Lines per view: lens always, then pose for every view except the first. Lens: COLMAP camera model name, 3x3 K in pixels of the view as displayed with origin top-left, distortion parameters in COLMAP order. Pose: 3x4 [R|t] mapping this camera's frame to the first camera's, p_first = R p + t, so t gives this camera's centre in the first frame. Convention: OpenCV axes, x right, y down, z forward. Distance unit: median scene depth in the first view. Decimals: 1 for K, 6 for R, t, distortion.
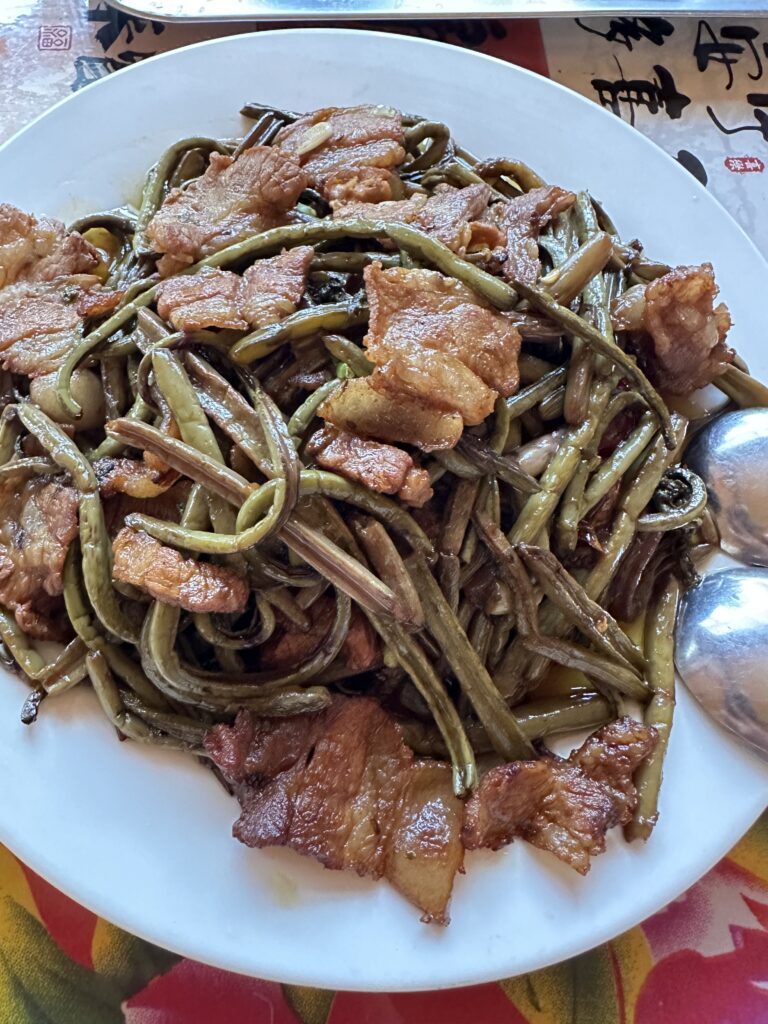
lens RADIAL K [[607.8, 0, 384.0], [0, 607.8, 512.0], [0, 0, 1]] dist [-0.053794, 0.031369]
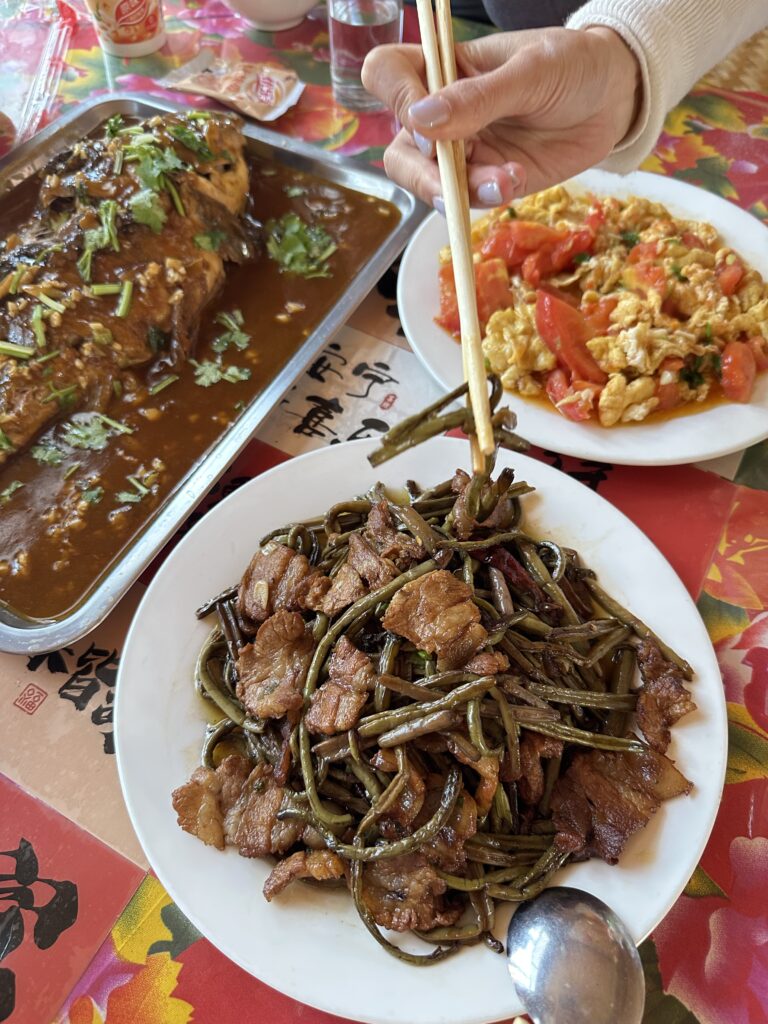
lens RADIAL K [[625.0, 0, 384.0], [0, 625.0, 512.0], [0, 0, 1]] dist [0.049384, -0.113374]
pose [[0.539384, -0.741008, 0.399966, -0.510636], [0.808797, 0.588086, -0.001189, -0.548264], [-0.234334, 0.324133, 0.916529, -0.781020]]
